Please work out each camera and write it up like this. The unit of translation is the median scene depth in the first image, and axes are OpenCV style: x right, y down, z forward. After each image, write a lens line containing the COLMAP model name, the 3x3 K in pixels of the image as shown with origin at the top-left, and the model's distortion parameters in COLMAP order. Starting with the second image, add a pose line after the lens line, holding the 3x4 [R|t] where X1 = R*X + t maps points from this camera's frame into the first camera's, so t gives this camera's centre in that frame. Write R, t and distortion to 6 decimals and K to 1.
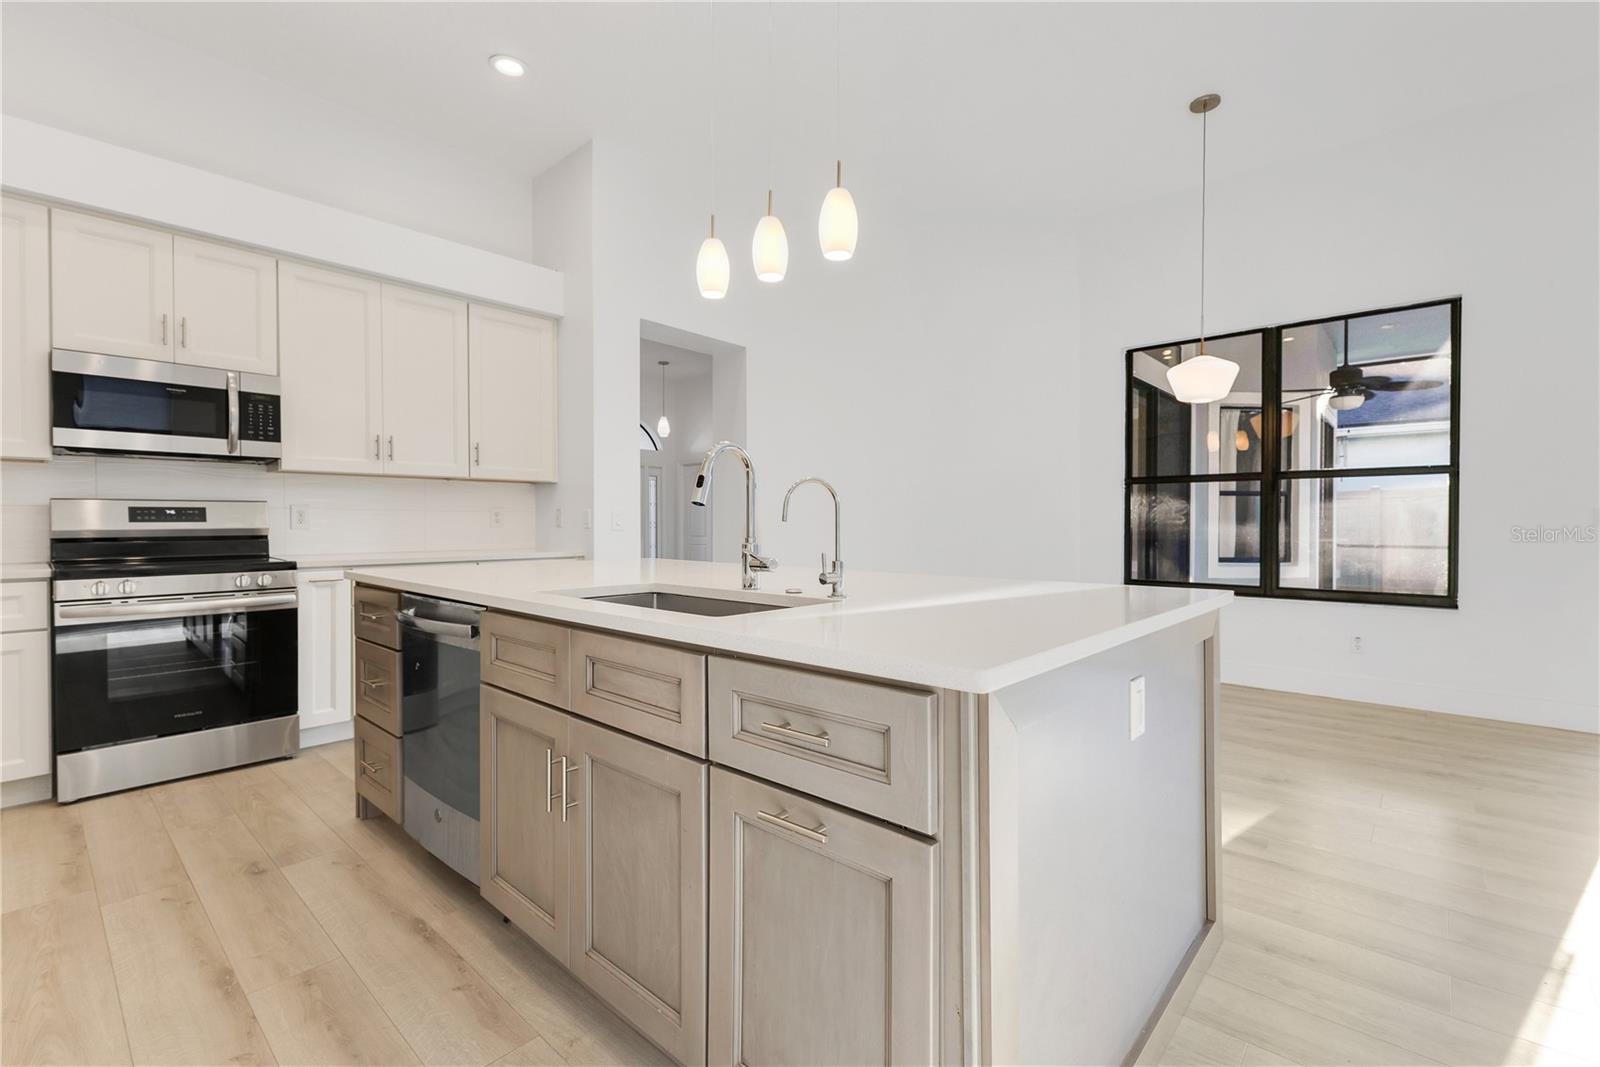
lens RADIAL K [[704.8, 0, 801.7], [0, 704.8, 535.7], [0, 0, 1]] dist [0.003102, 0.000421]
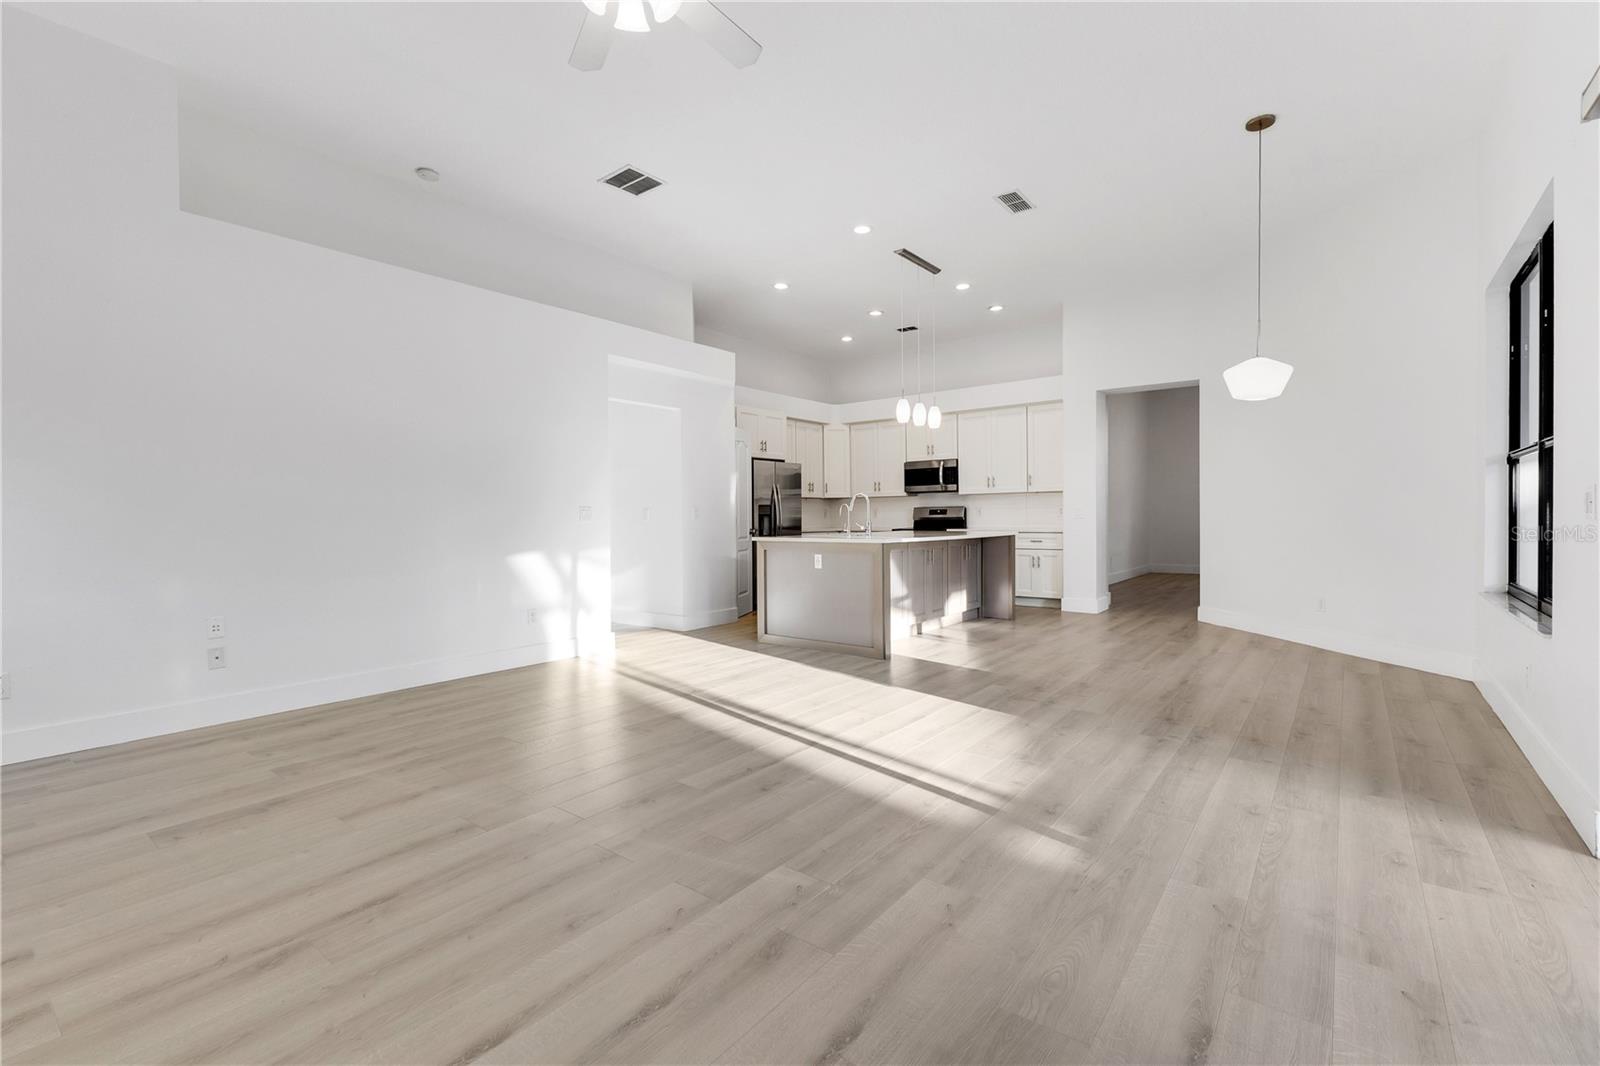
lens RADIAL K [[714.6, 0, 835.1], [0, 714.6, 527.1], [0, 0, 1]] dist [0.001105, -0.000419]
pose [[0.095397, 0.016197, -0.995308, 1.884925], [-0.010481, 0.999829, 0.015266, -0.008675], [0.995384, 0.008976, 0.095550, 0.308044]]
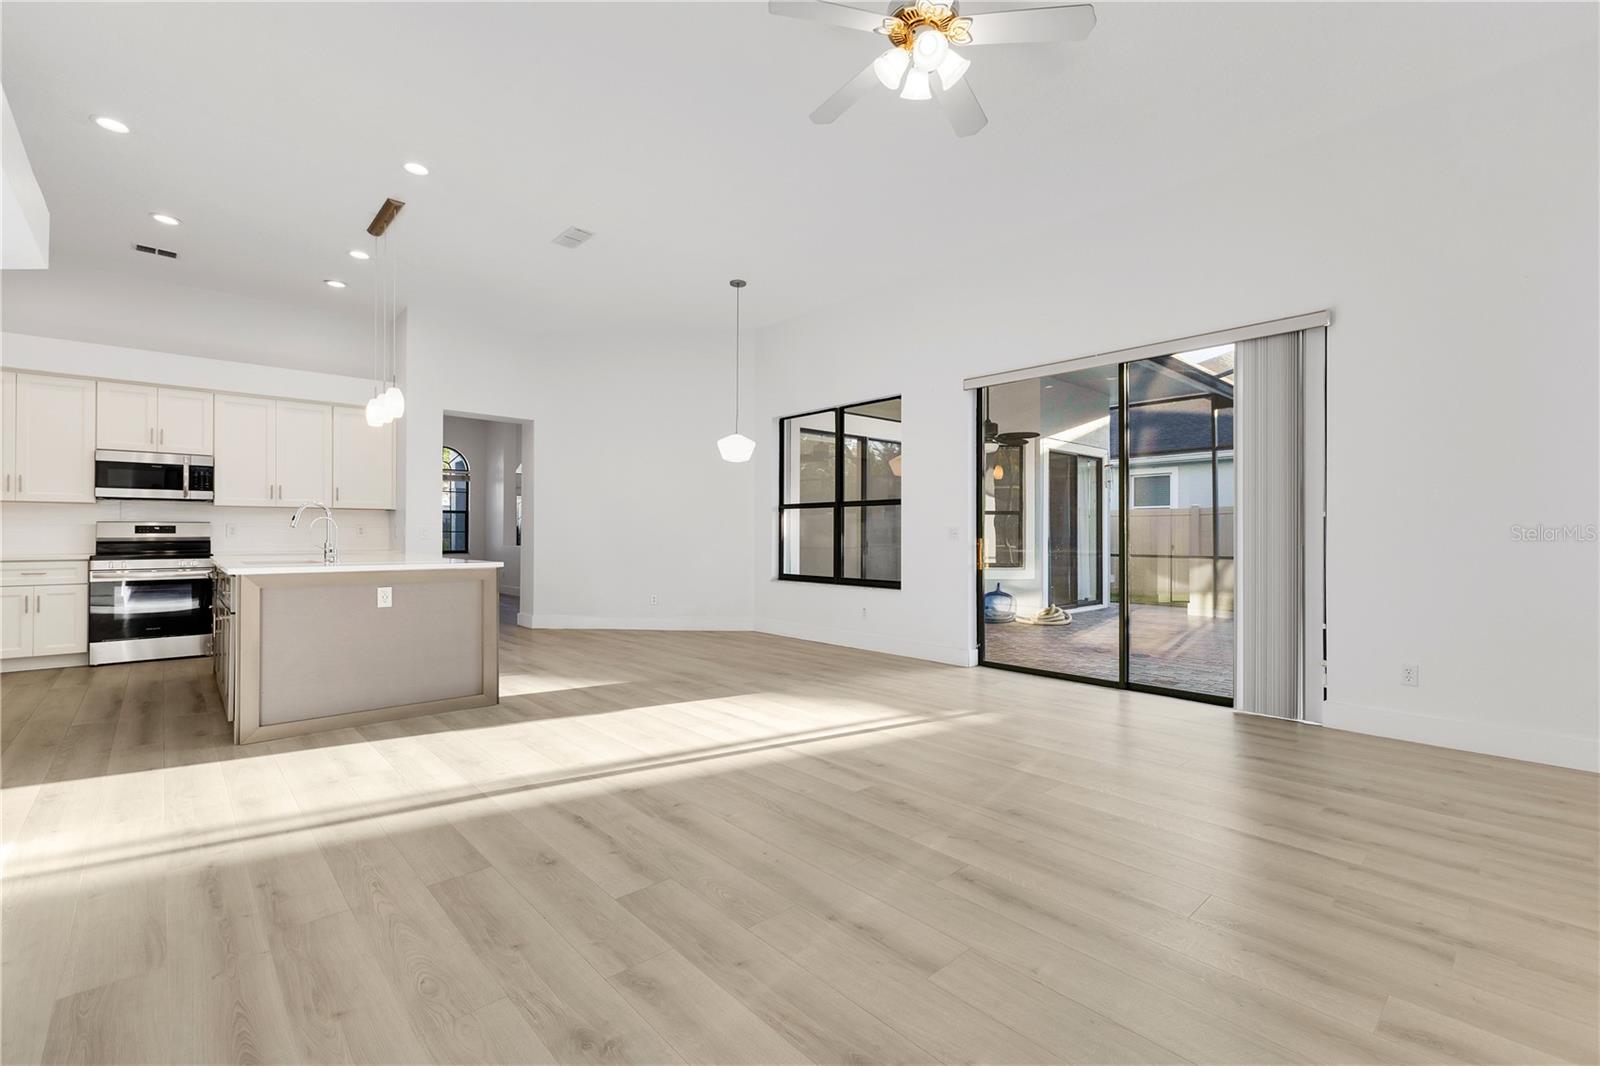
lens RADIAL K [[691.4, 0, 796.6], [0, 691.4, 535.3], [0, 0, 1]] dist [-0.000297, 0.000102]
pose [[0.995428, 0.002295, -0.095486, 0.998922], [-0.003860, 0.999861, -0.016205, 0.009433], [0.095435, 0.016500, 0.995299, -0.691438]]
